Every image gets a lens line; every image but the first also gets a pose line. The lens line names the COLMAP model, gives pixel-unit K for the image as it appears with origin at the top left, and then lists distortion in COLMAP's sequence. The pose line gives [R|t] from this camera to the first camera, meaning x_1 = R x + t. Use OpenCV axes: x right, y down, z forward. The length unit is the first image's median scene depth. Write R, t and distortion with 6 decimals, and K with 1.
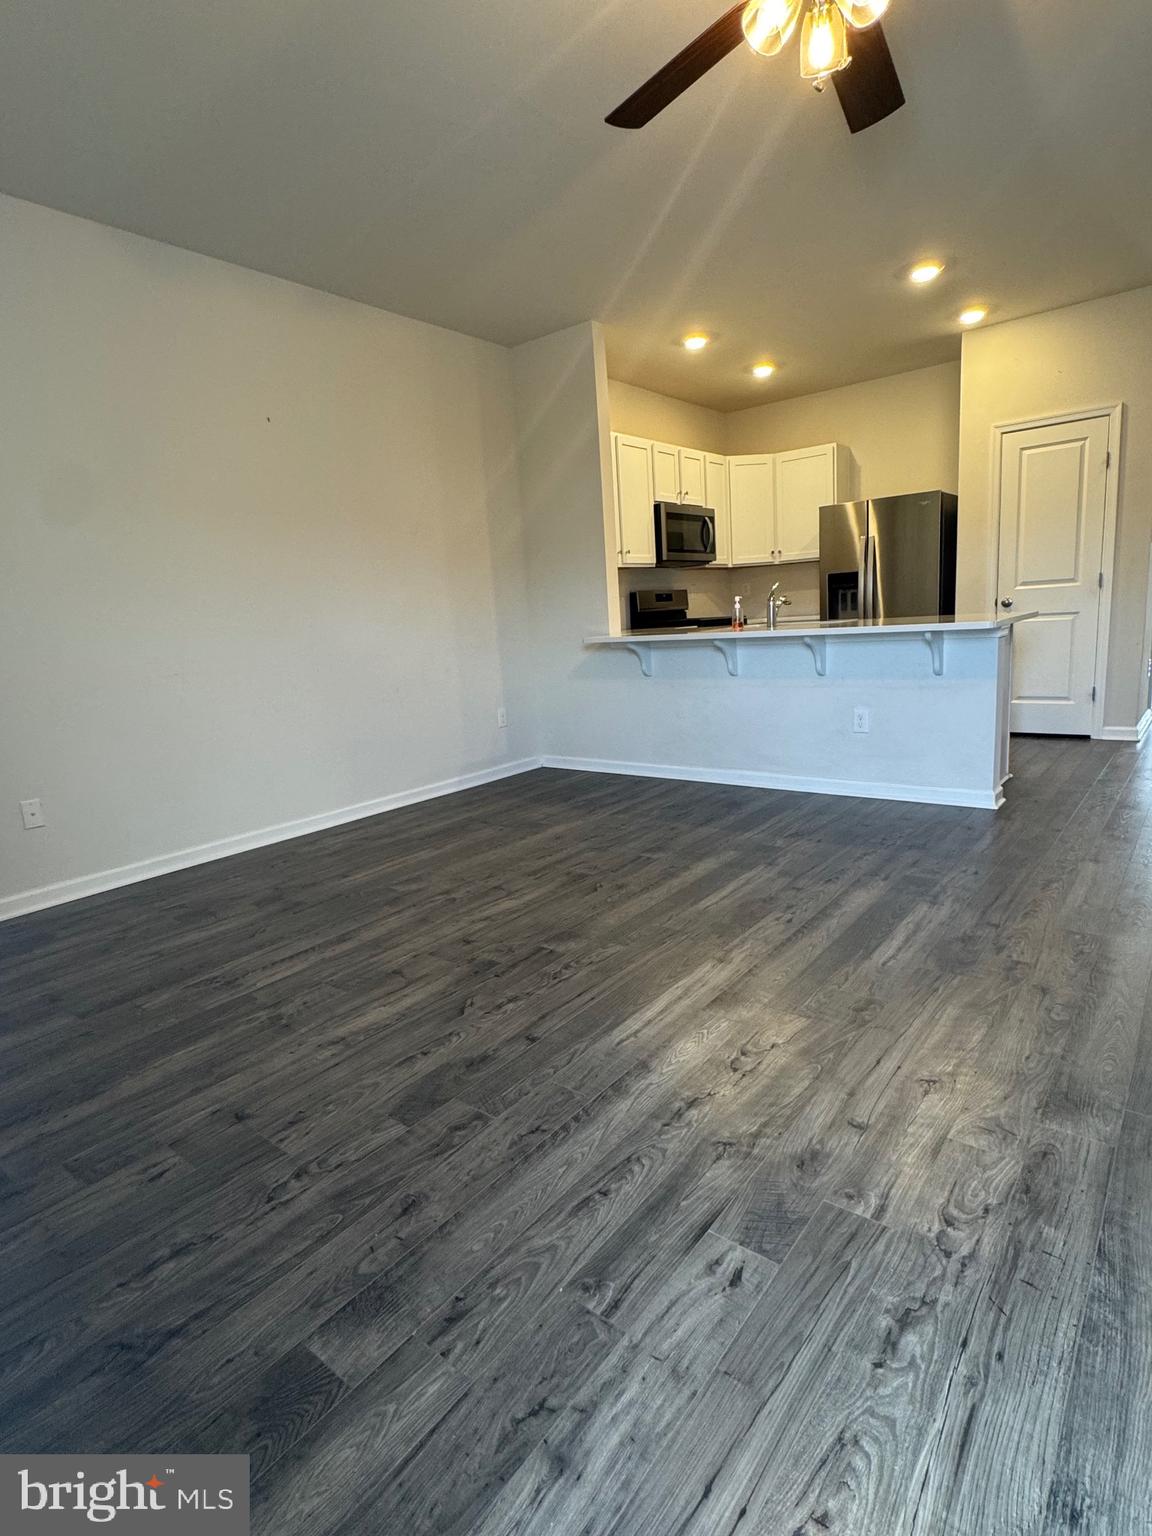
lens RADIAL K [[800.6, 0, 576.1], [0, 800.6, 767.4], [0, 0, 1]] dist [-0.002286, 0.000622]
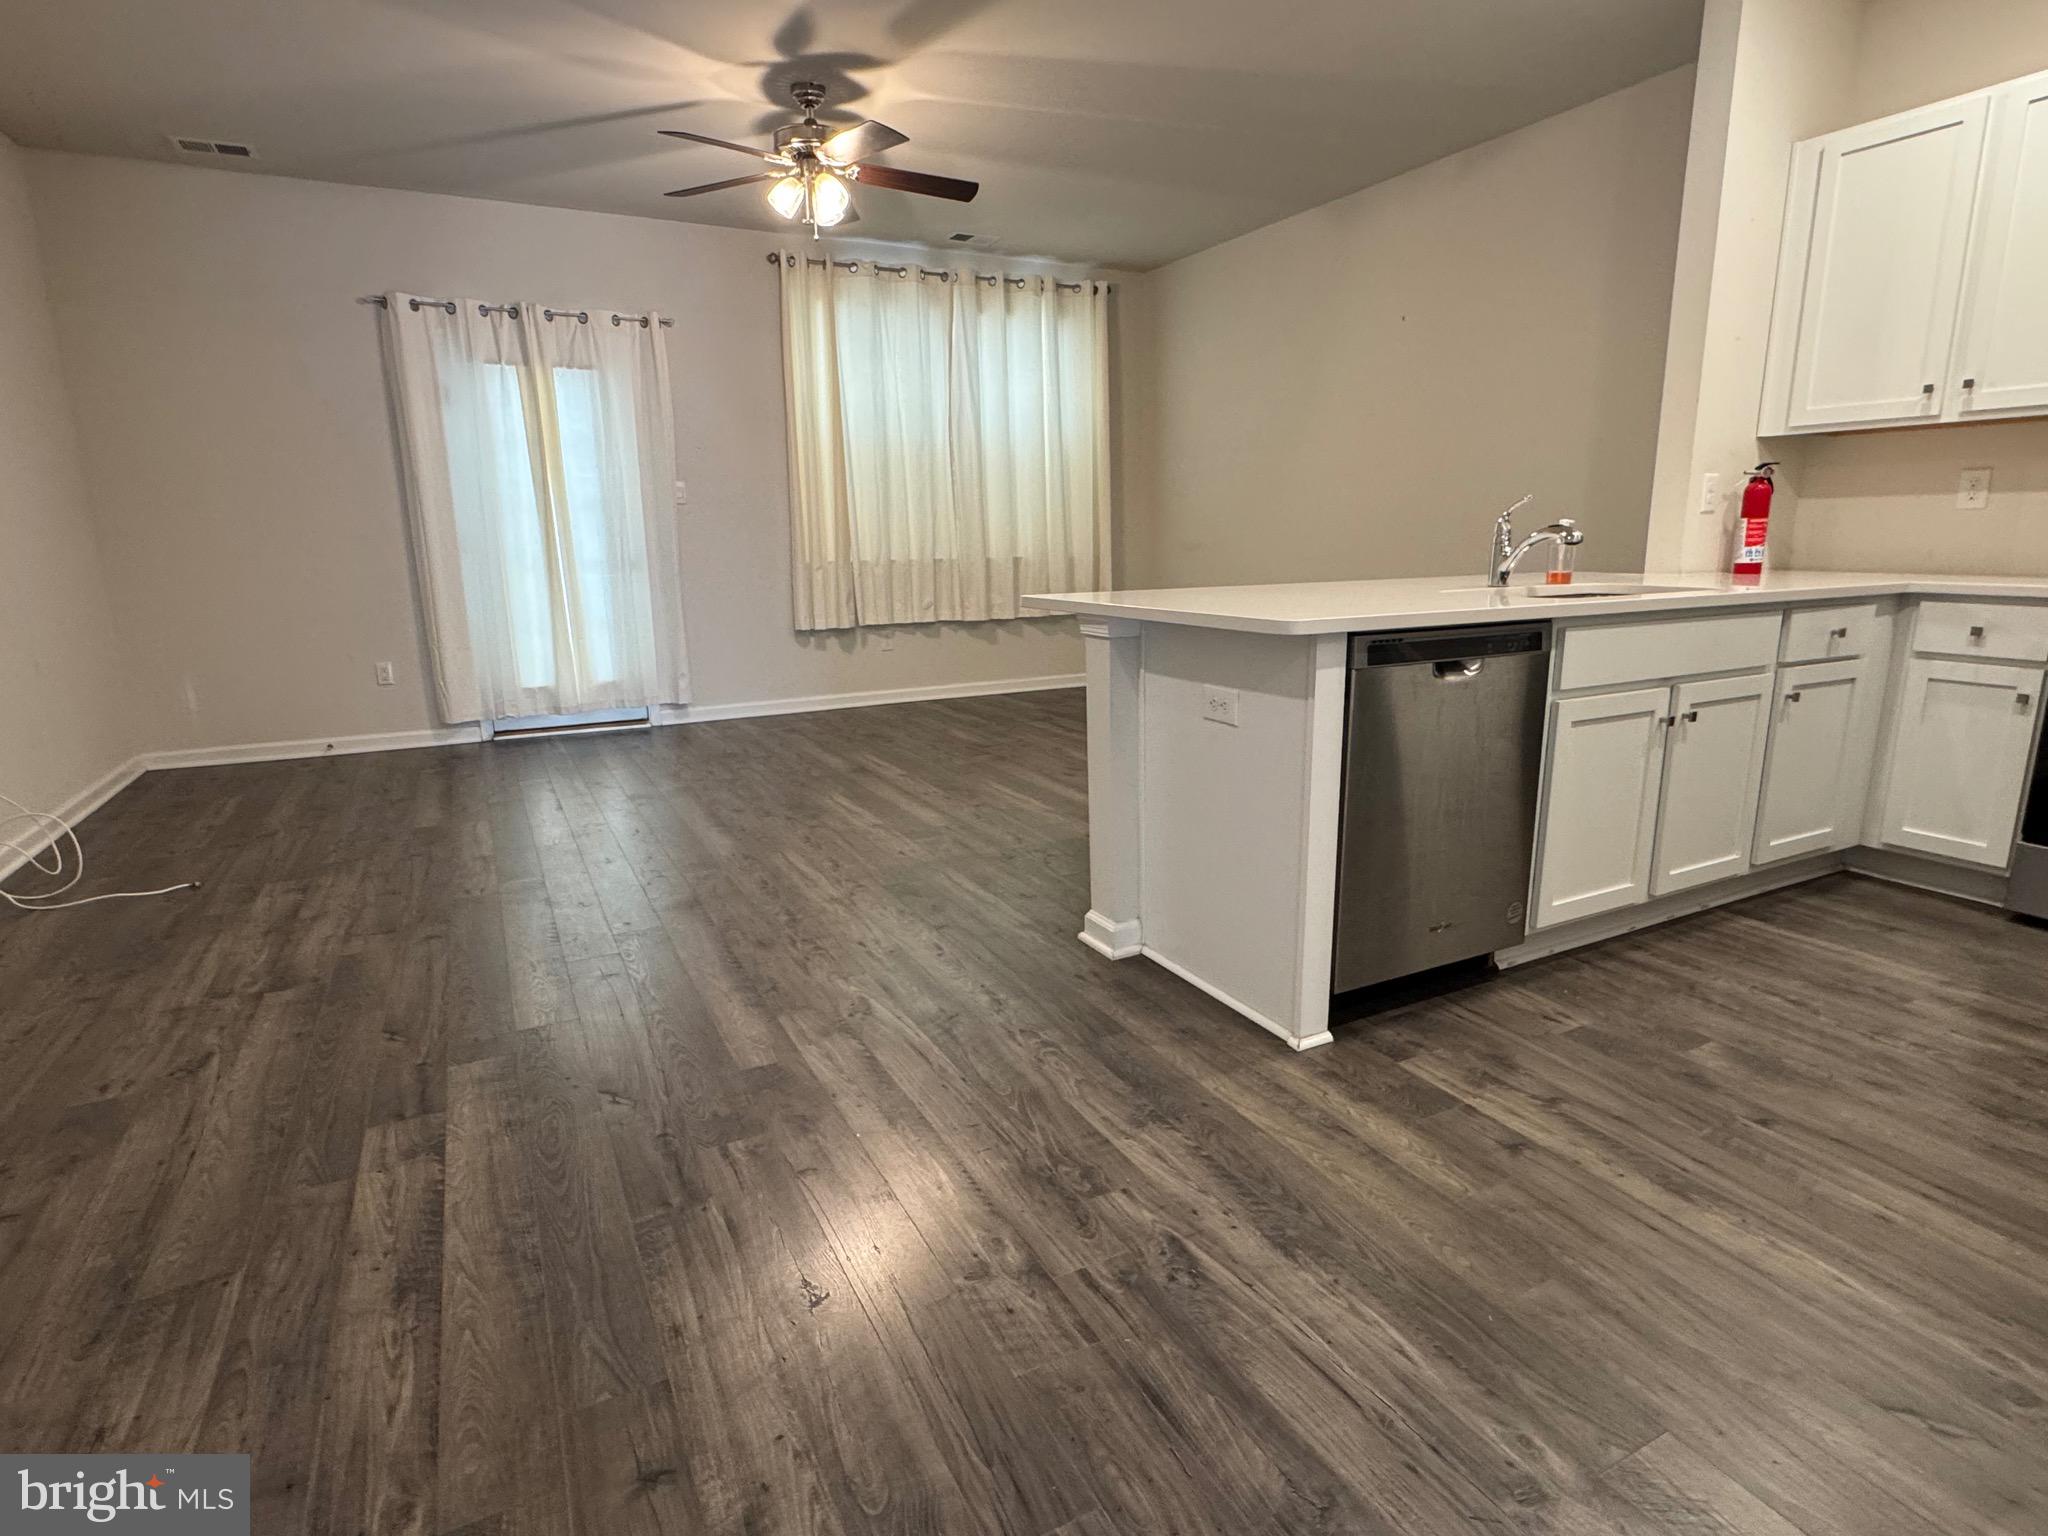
lens RADIAL K [[1067.5, 0, 1020.3], [0, 1067.5, 770.5], [0, 0, 1]] dist [-0.002286, 0.000622]
pose [[-0.406477, 0.266340, -0.873979, 1.495308], [-0.131748, 0.929485, 0.344530, -0.395250], [0.904112, 0.255189, -0.342724, 1.528000]]
